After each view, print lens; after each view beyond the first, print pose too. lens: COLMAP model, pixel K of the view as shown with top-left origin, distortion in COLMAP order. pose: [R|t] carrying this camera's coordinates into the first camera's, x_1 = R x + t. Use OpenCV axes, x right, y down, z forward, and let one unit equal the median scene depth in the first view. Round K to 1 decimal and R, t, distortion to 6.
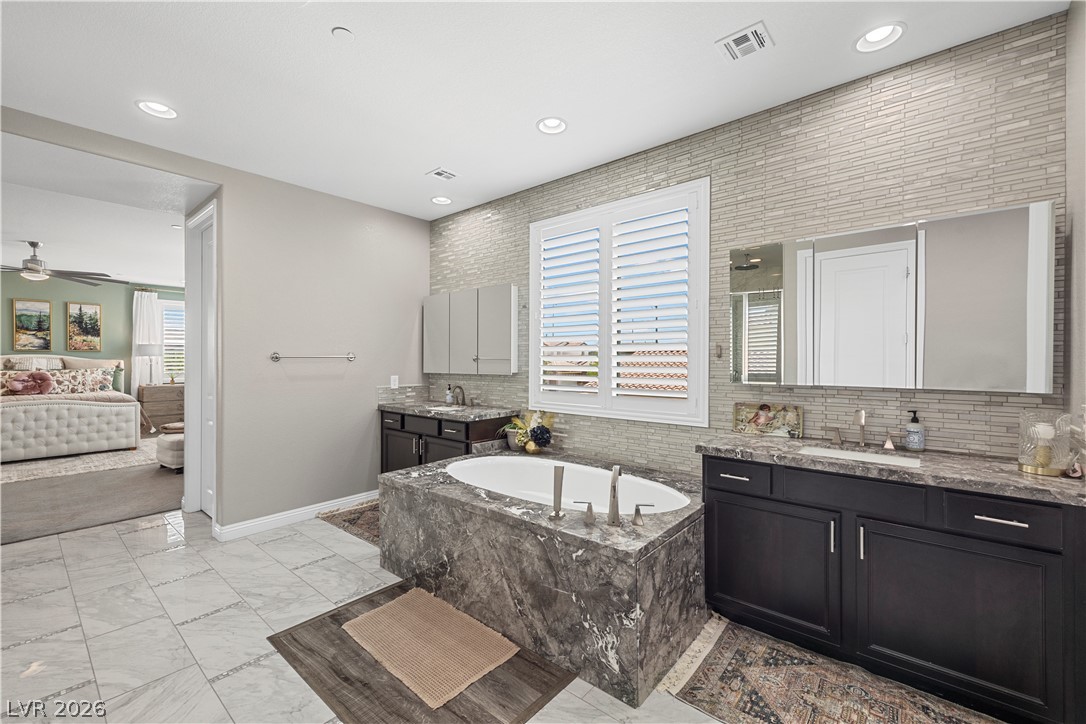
lens RADIAL K [[455.1, 0, 541.5], [0, 455.1, 361.1], [0, 0, 1]] dist [0.008220, -0.001023]
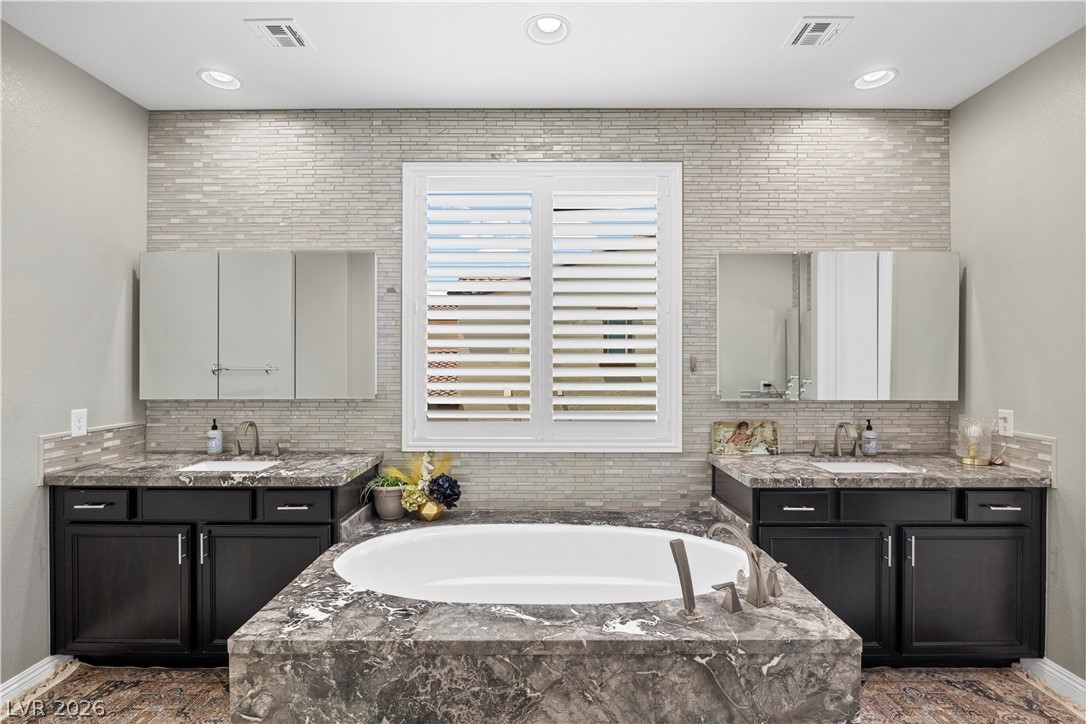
lens RADIAL K [[517.1, 0, 542.3], [0, 517.1, 361.1], [0, 0, 1]] dist [-0.011142, -0.000041]
pose [[0.760967, -0.000468, 0.648790, -0.490144], [0.001529, 0.999998, -0.001072, -0.027800], [-0.648789, 0.001808, 0.760966, 0.443441]]
